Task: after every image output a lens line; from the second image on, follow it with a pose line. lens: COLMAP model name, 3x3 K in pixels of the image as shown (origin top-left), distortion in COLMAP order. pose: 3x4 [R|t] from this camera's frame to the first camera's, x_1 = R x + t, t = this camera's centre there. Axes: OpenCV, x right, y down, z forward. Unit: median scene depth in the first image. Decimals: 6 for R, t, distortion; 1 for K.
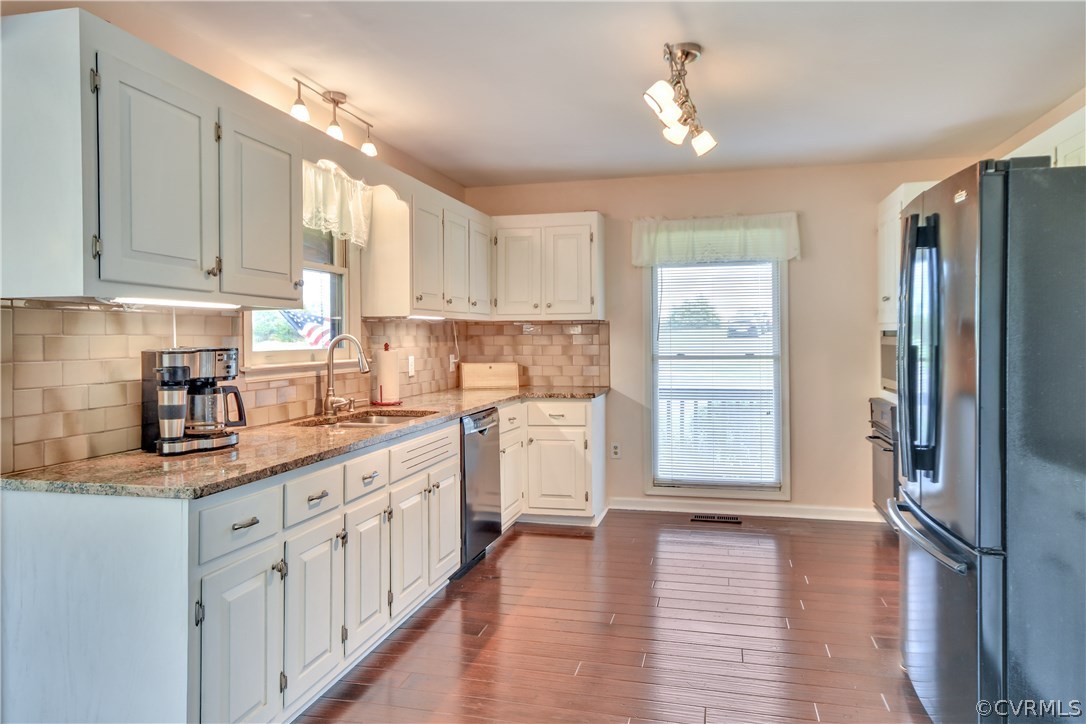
lens RADIAL K [[728.3, 0, 549.5], [0, 728.3, 334.0], [0, 0, 1]] dist [0.015076, 0.013266]
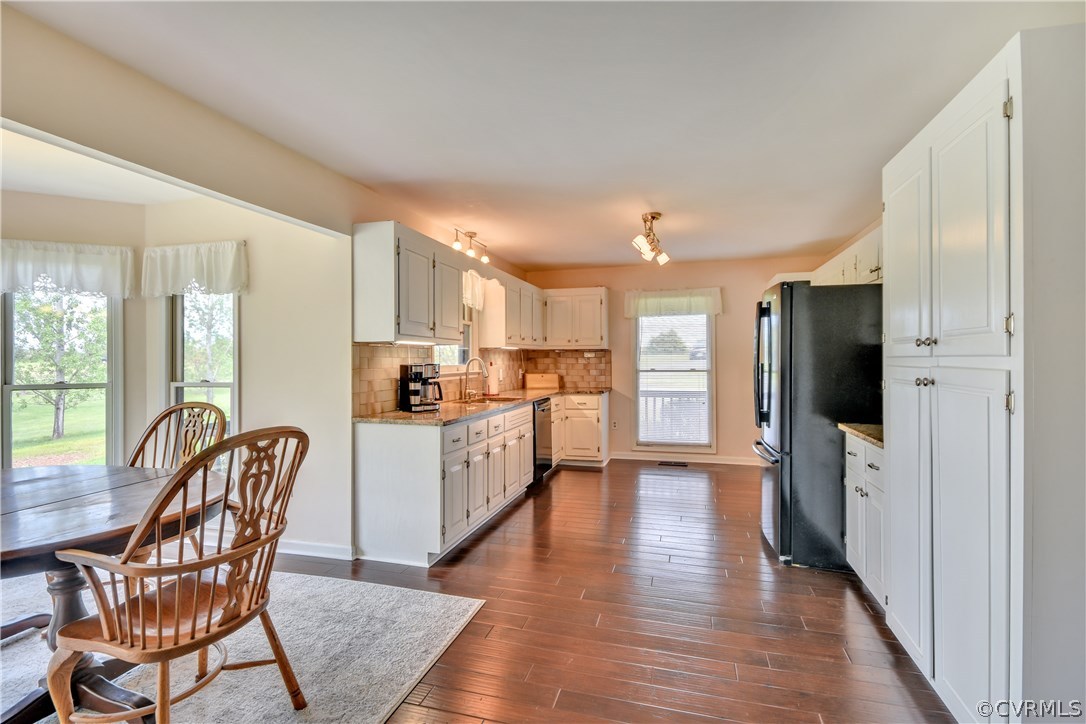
lens RADIAL K [[522.2, 0, 539.1], [0, 522.2, 357.5], [0, 0, 1]] dist [0.012669, -0.003373]
pose [[0.999025, 0.002019, -0.044097, -0.043654], [-0.001942, 0.999997, 0.001782, -0.001426], [0.044101, -0.001695, 0.999026, -0.317409]]
